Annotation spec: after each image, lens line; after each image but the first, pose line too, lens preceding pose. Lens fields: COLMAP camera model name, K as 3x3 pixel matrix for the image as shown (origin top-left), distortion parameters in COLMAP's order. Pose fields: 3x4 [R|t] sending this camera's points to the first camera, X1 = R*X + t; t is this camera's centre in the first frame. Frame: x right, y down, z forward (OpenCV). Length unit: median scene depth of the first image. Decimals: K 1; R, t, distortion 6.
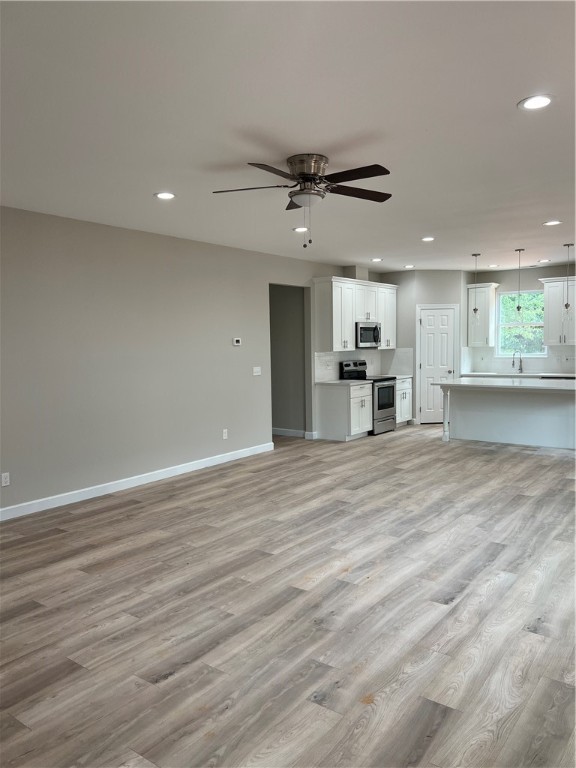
lens RADIAL K [[579.0, 0, 280.6], [0, 579.0, 388.6], [0, 0, 1]] dist [0.065633, -0.083719]
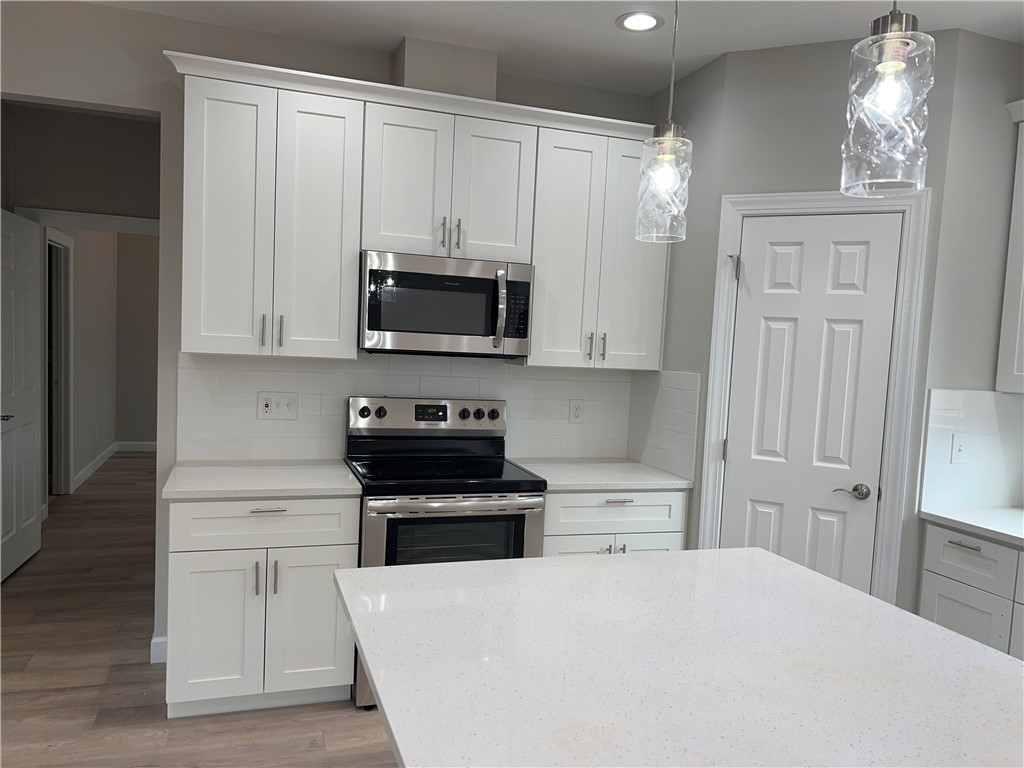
lens RADIAL K [[772.0, 0, 506.3], [0, 772.0, 392.8], [0, 0, 1]] dist [0.065633, -0.083719]
pose [[0.823530, 0.099959, -0.558397, 0.361366], [-0.108424, 0.993941, 0.018020, -0.060997], [0.556815, 0.045703, 0.829378, 0.708011]]
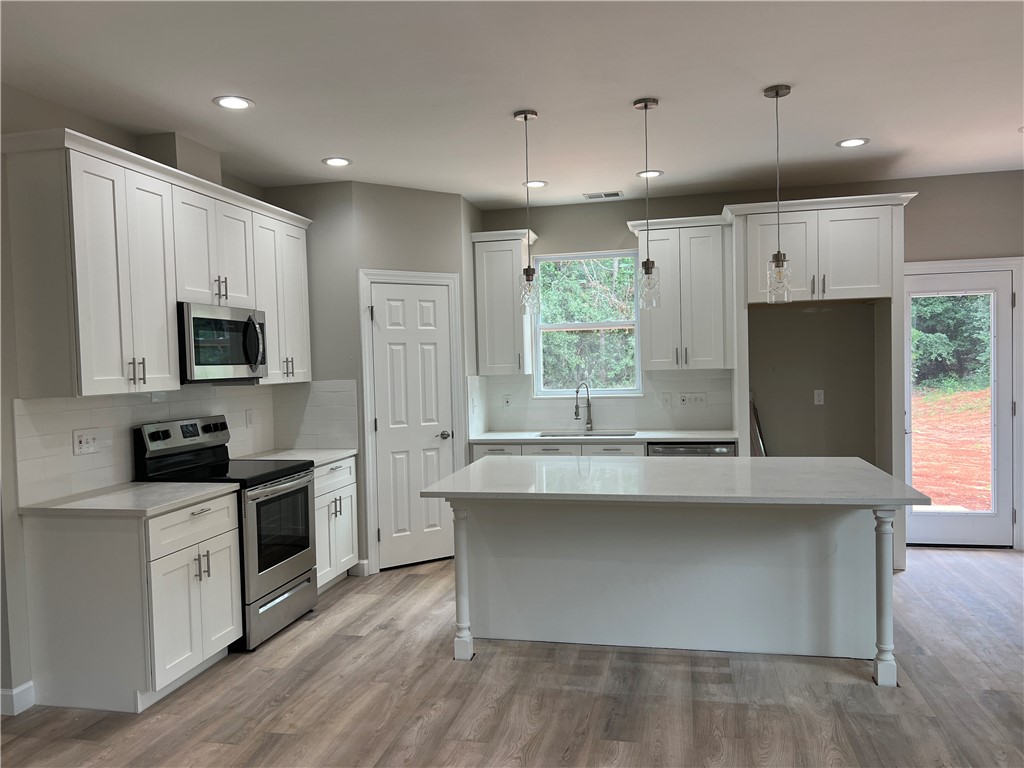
lens RADIAL K [[772.0, 0, 506.3], [0, 772.0, 392.8], [0, 0, 1]] dist [0.065633, -0.083719]
pose [[0.908448, -0.021032, 0.417468, 0.106673], [0.041396, 0.998350, -0.039783, -0.037586], [-0.415942, 0.053423, 0.907820, 0.505125]]
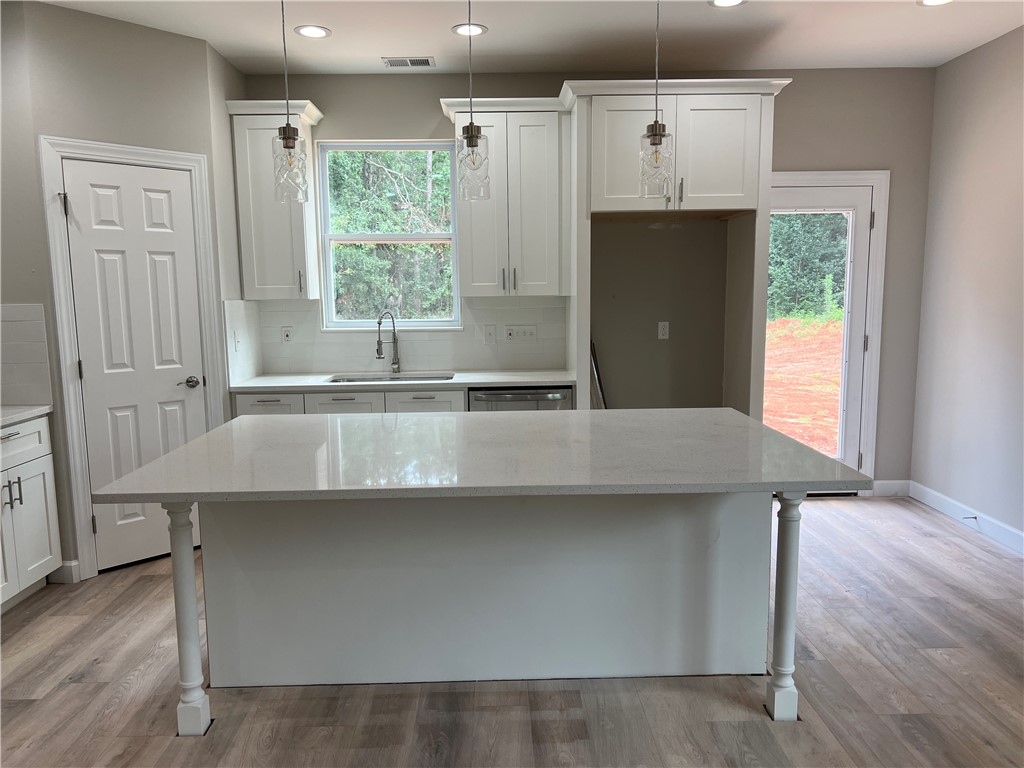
lens RADIAL K [[772.0, 0, 506.3], [0, 772.0, 392.8], [0, 0, 1]] dist [0.065633, -0.083719]
pose [[0.785366, -0.073314, 0.614675, 0.179704], [0.045982, 0.997128, 0.060180, -0.042675], [-0.617321, -0.018999, 0.786482, 0.614270]]
